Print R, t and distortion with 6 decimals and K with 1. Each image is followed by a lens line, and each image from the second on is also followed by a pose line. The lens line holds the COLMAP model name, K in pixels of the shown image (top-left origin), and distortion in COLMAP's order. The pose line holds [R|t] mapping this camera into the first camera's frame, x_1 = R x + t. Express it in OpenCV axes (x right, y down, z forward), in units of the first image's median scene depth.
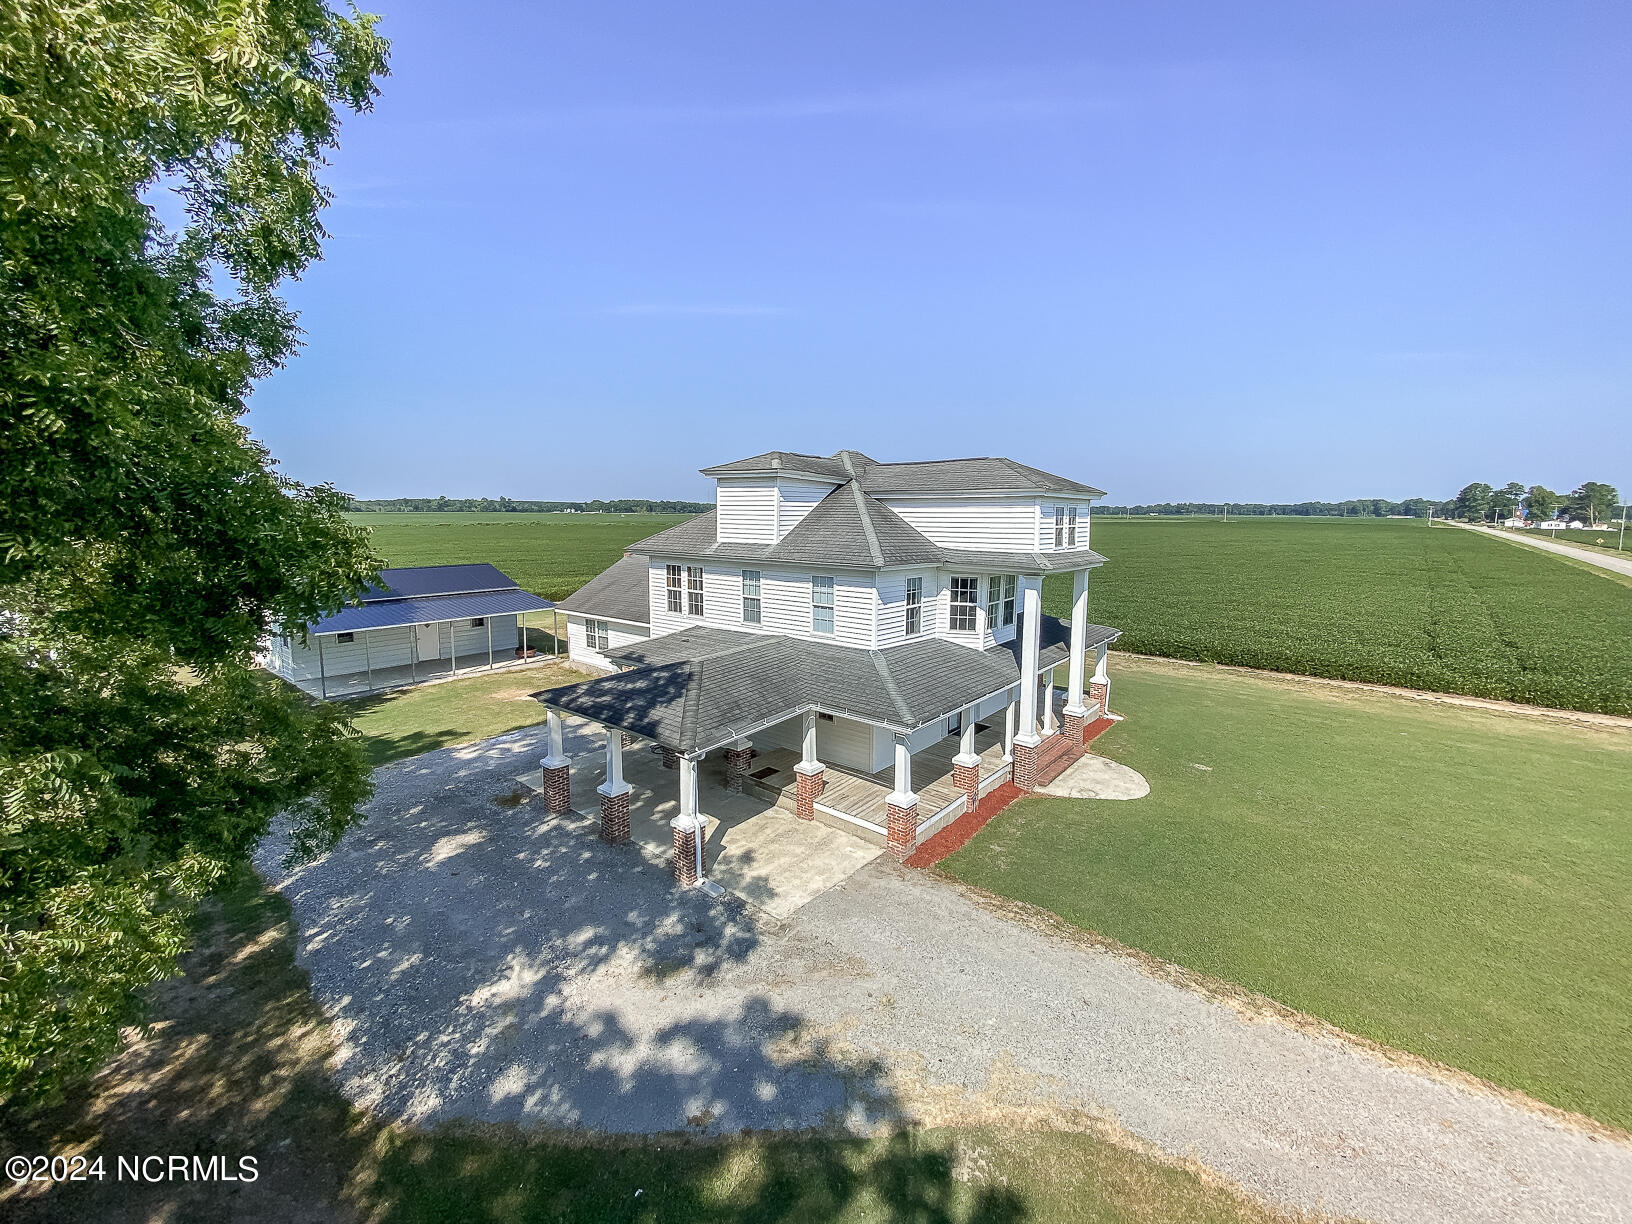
lens RADIAL K [[684.0, 0, 823.5], [0, 684.0, 573.1], [0, 0, 1]] dist [0.018606, -0.017663]
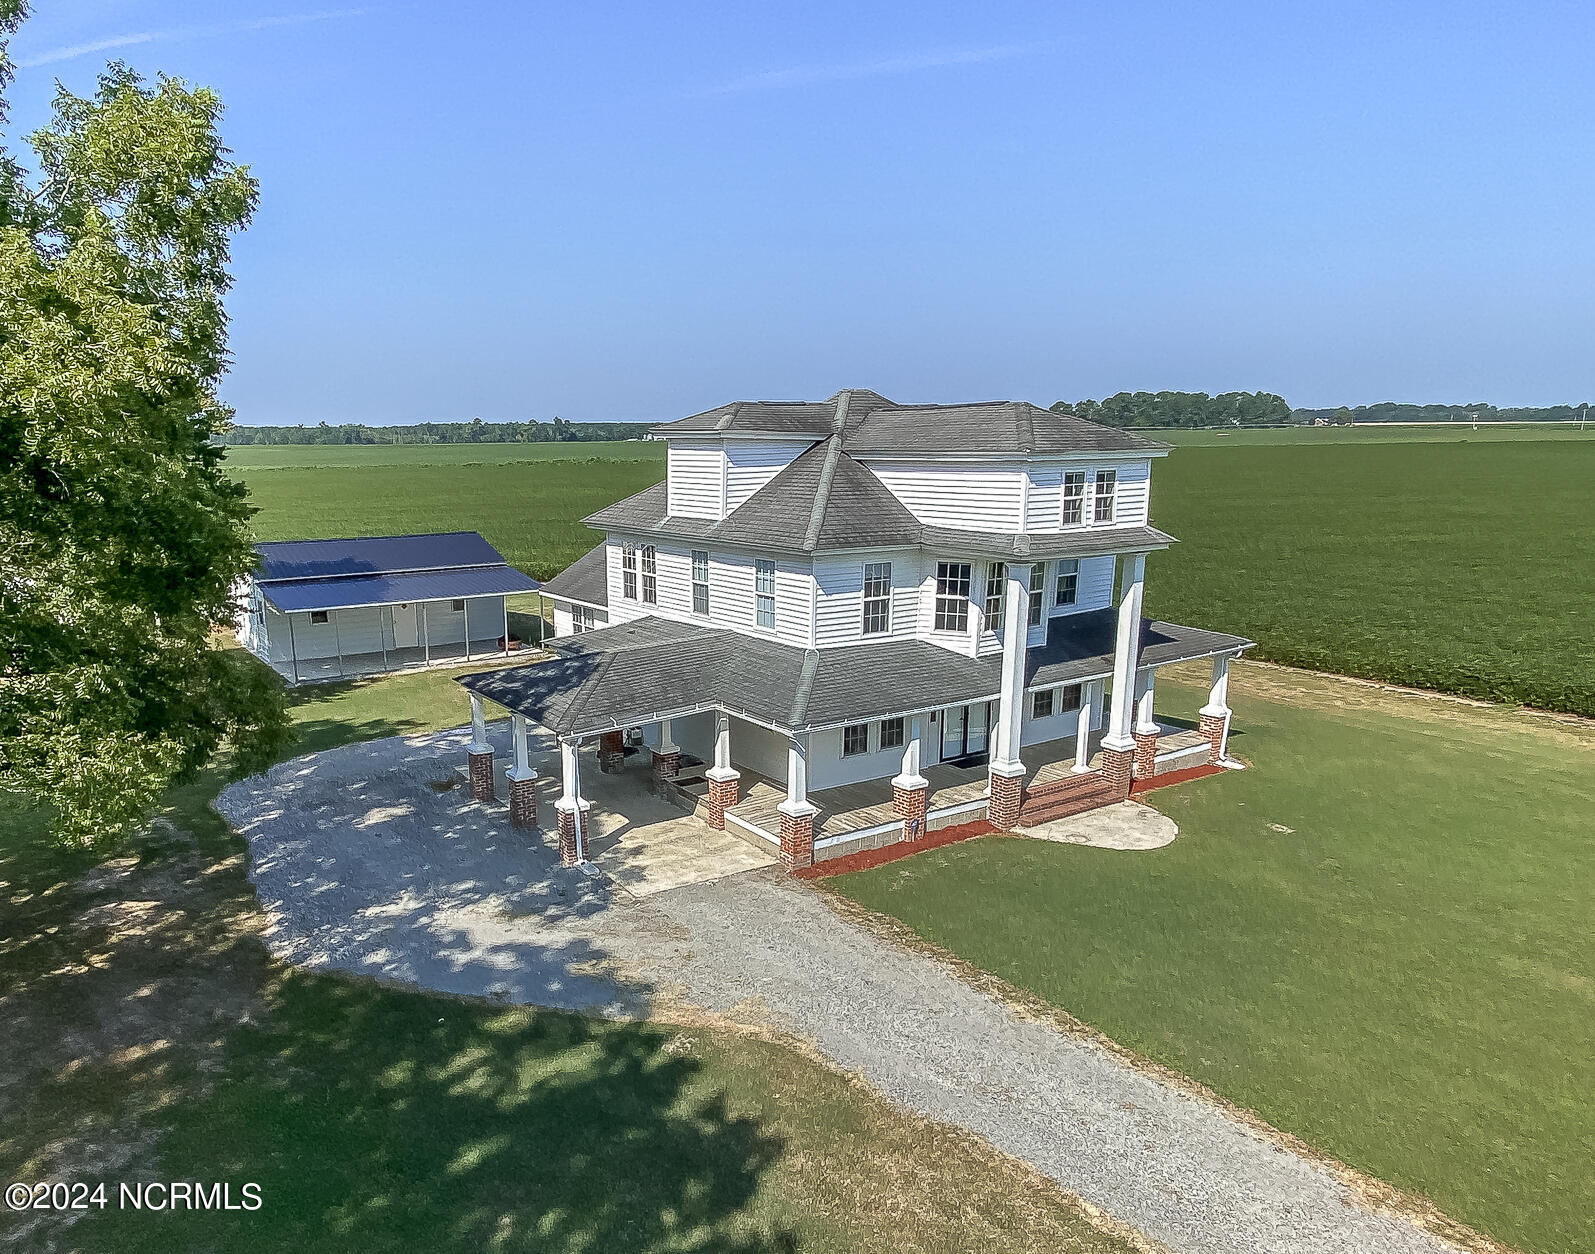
lens RADIAL K [[1106.4, 0, 665.4], [0, 1106.4, 709.5], [0, 0, 1]] dist [0.108598, -0.117706]
pose [[0.941732, 0.060650, -0.330850, 0.392070], [-0.009617, 0.988063, 0.153752, -0.025472], [0.336226, -0.141612, 0.931074, -0.386265]]
